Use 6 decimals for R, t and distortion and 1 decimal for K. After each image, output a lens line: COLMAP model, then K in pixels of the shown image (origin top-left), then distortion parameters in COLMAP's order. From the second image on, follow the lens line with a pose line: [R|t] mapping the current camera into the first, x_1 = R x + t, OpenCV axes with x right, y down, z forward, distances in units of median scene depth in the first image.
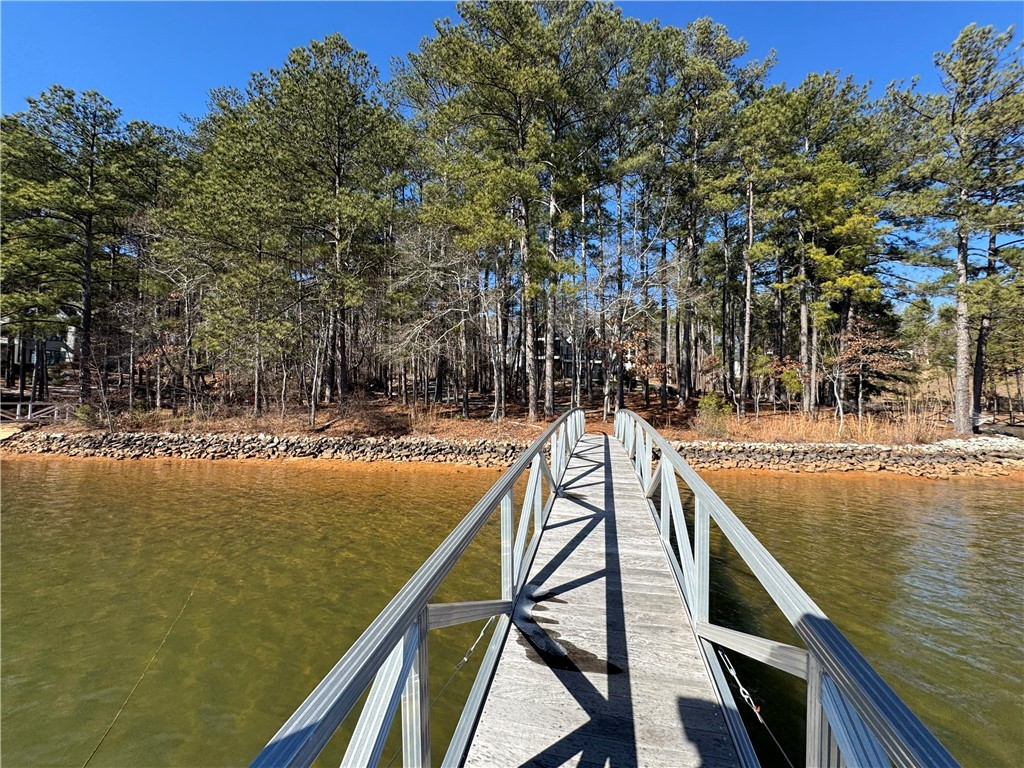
lens RADIAL K [[408.0, 0, 514.9], [0, 408.0, 384.0], [0, 0, 1]] dist [-0.003193, 0.000454]
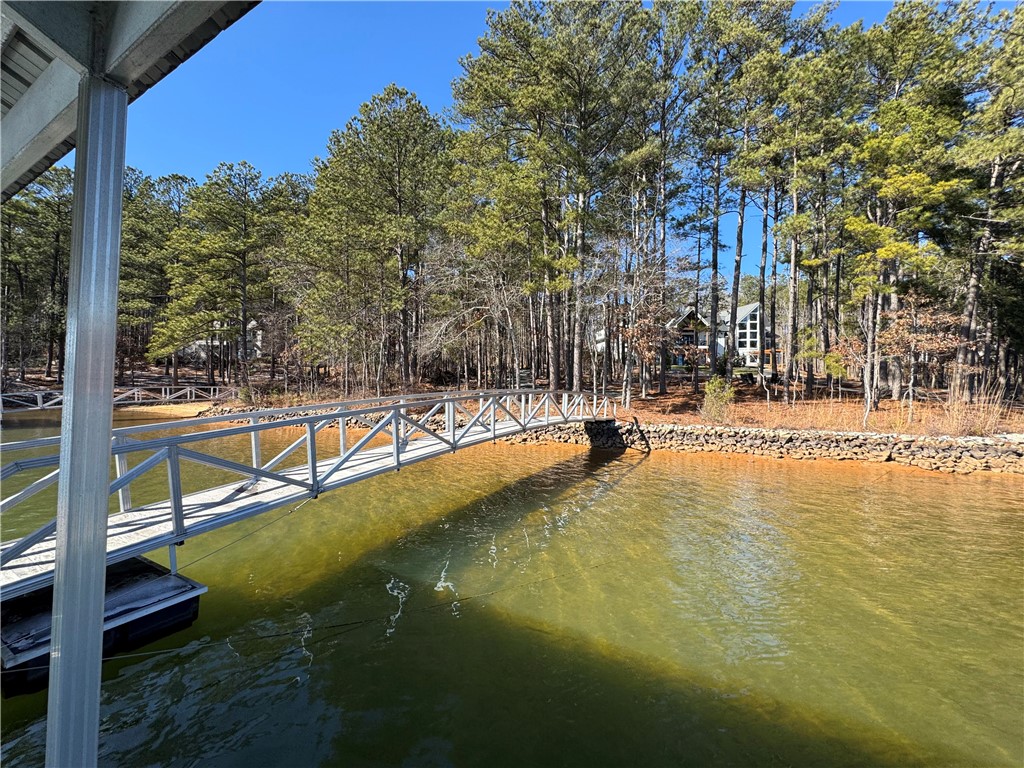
lens RADIAL K [[408.0, 0, 513.3], [0, 408.0, 383.0], [0, 0, 1]] dist [-0.003193, 0.000454]
pose [[0.955682, -0.000399, -0.294402, 0.273359], [0.008430, 0.999626, 0.026011, 0.004512], [0.294281, -0.027340, 0.955328, -0.087091]]
